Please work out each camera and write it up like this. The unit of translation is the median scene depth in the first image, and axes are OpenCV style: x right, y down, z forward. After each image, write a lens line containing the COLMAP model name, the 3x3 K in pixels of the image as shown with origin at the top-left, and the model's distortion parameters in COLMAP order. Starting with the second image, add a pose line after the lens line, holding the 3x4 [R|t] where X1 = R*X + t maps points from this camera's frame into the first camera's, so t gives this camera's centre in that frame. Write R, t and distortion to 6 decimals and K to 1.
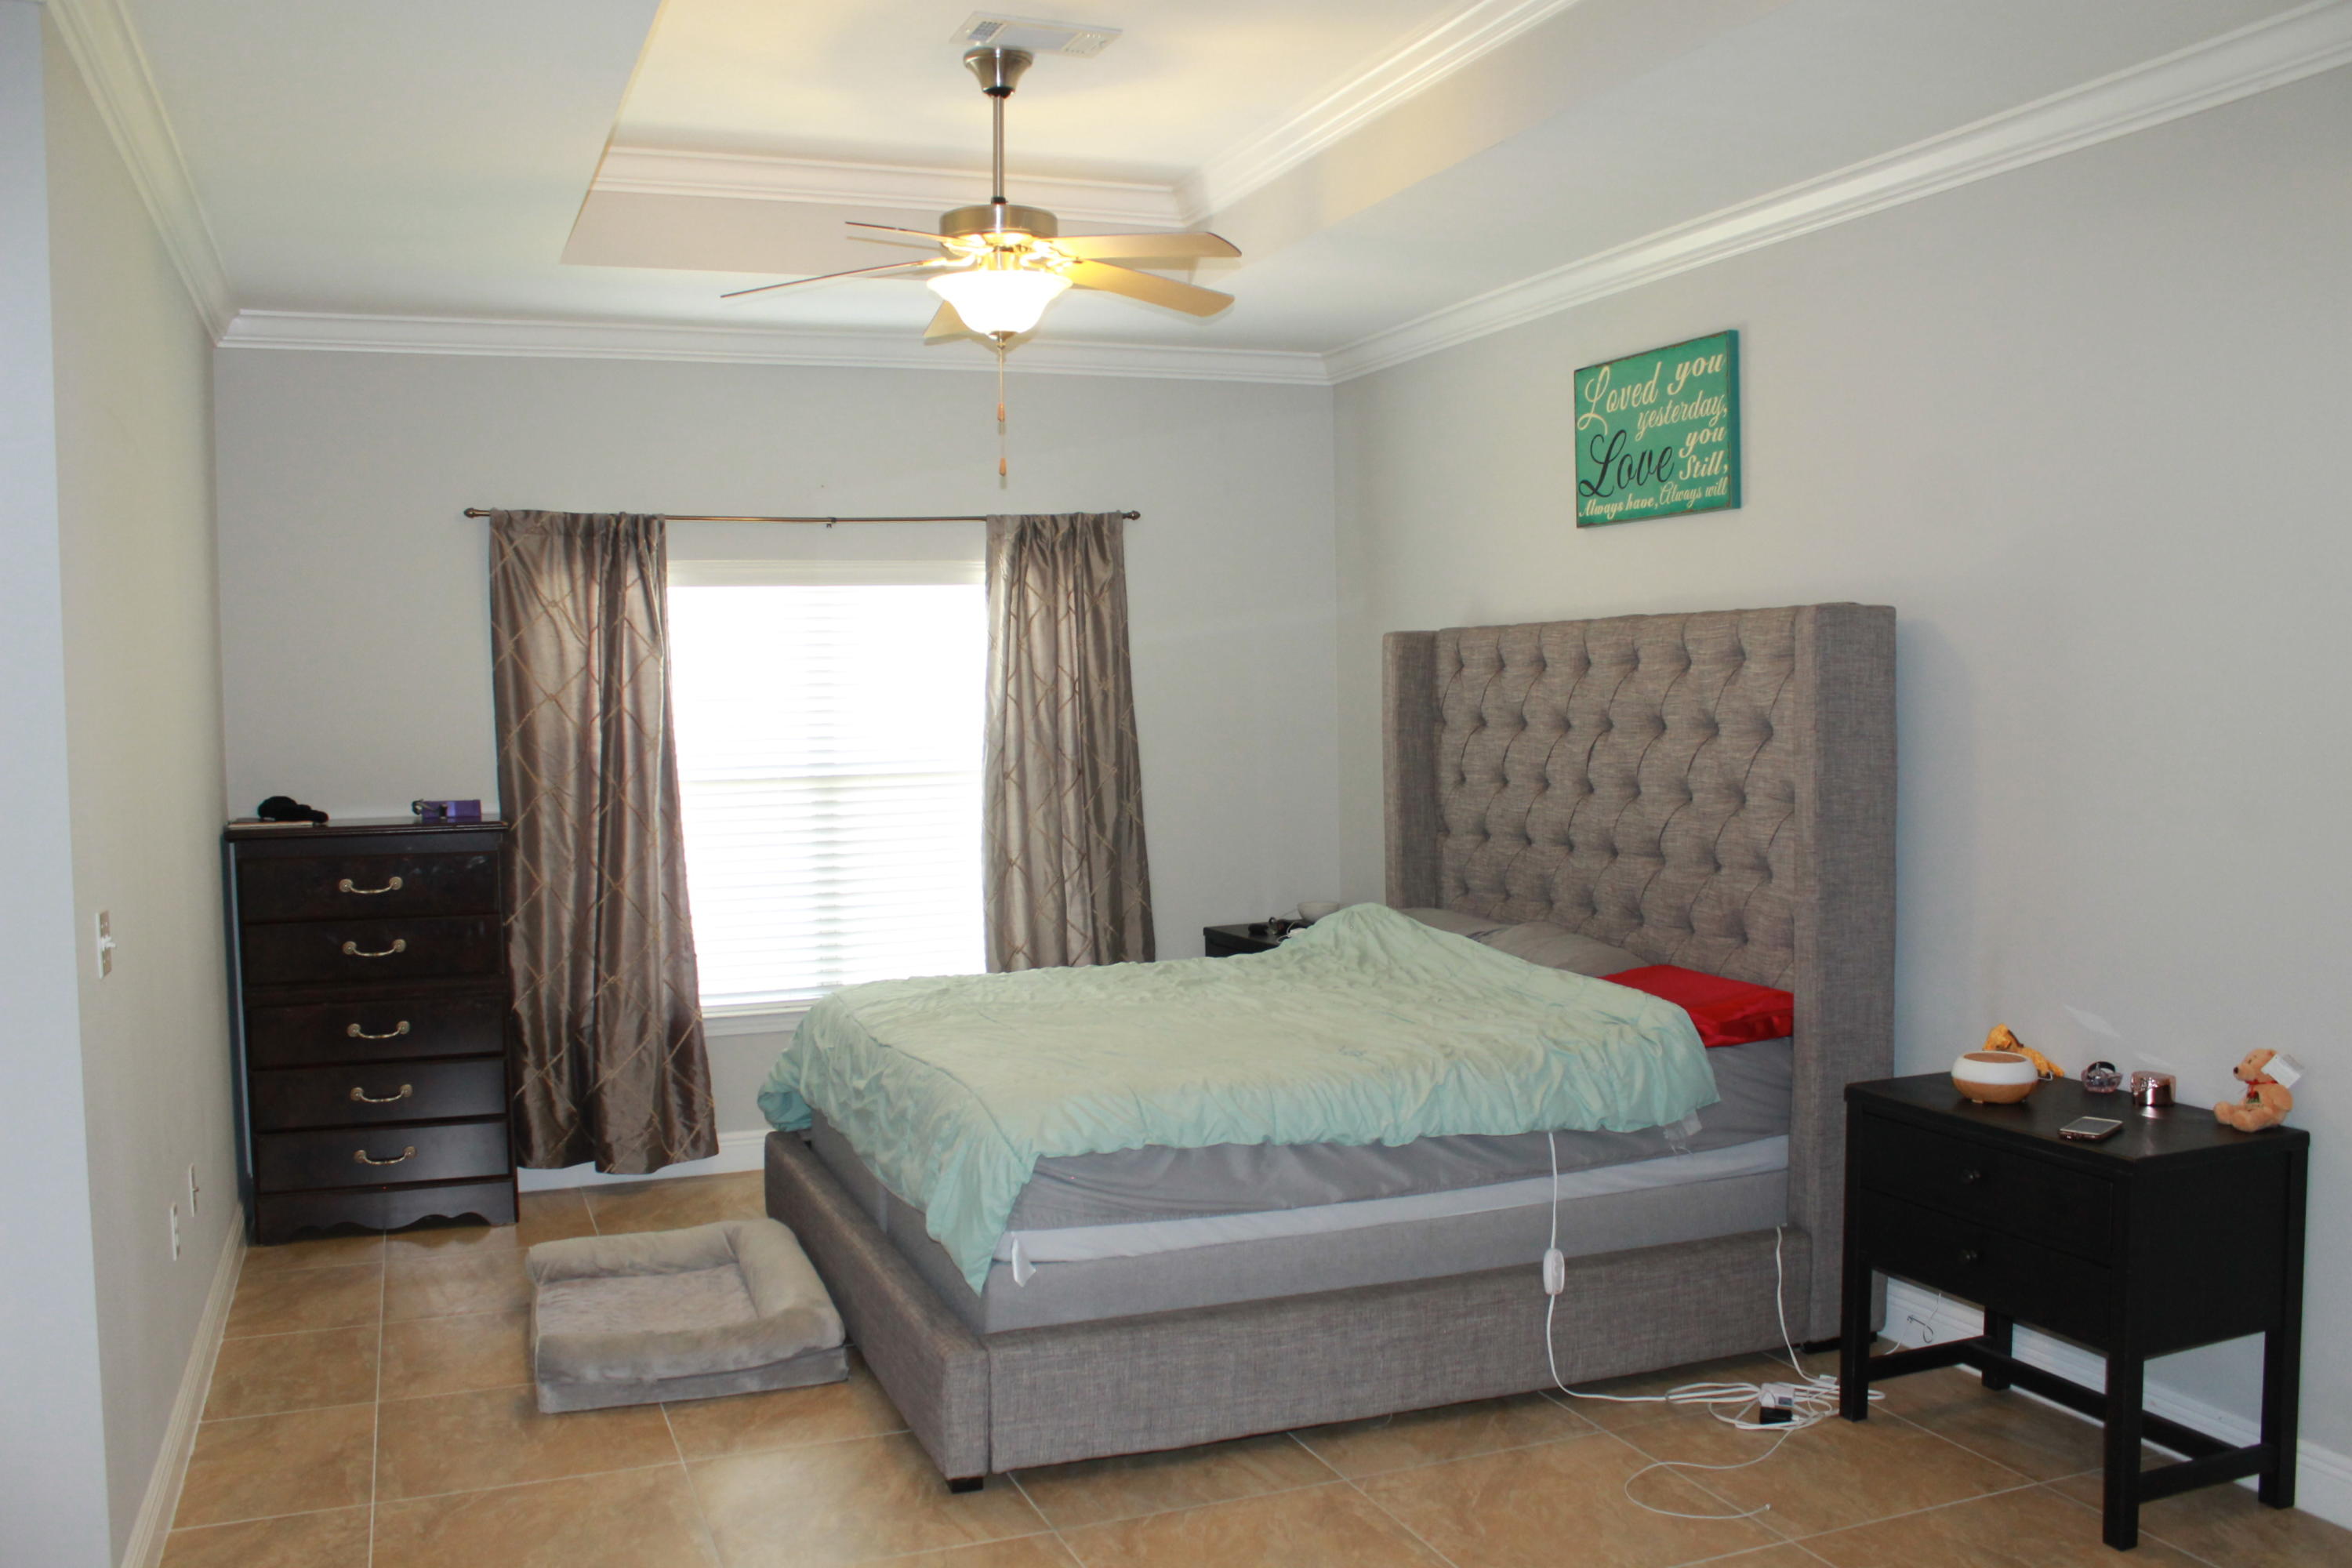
lens RADIAL K [[1974.7, 0, 1176.0], [0, 1974.7, 784.0], [0, 0, 1]] dist [-0.232678, 0.274851]
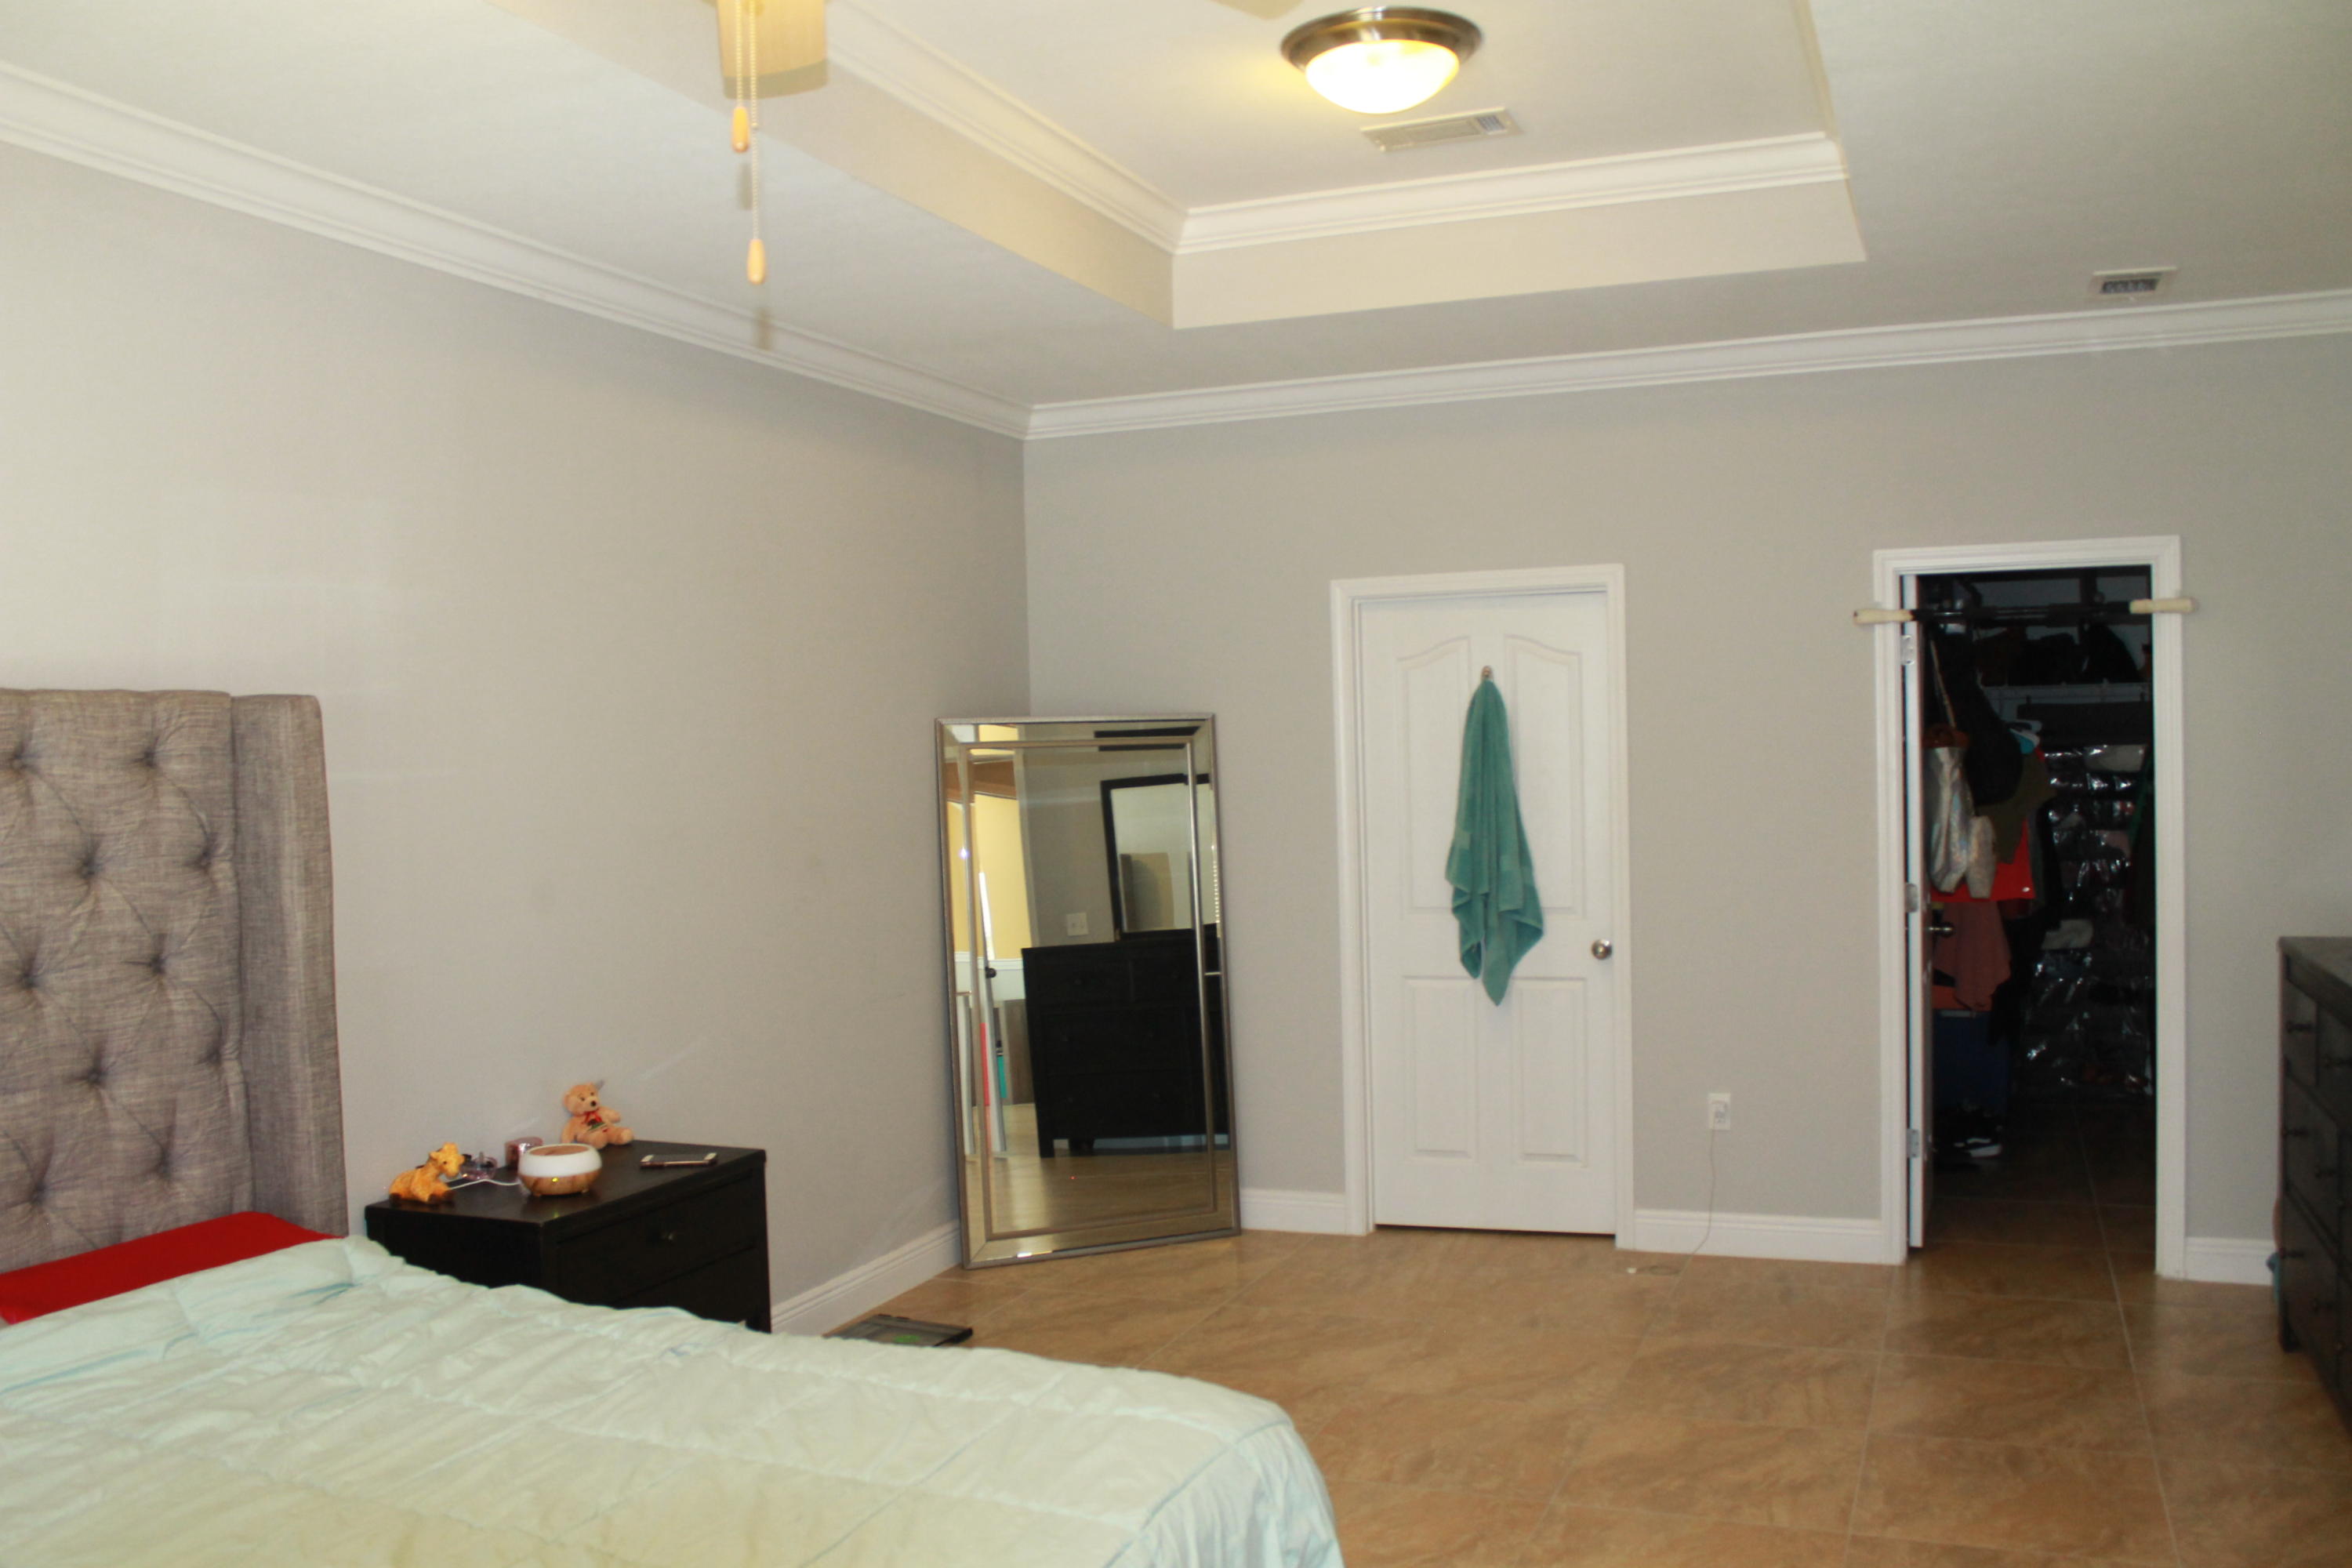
lens RADIAL K [[1974.7, 0, 1176.0], [0, 1974.7, 784.0], [0, 0, 1]] dist [-0.232678, 0.274851]
pose [[-0.735424, 0.026887, 0.677074, -0.433927], [0.079516, 0.995733, 0.046828, -0.058712], [-0.672926, 0.088276, -0.734424, 1.238889]]
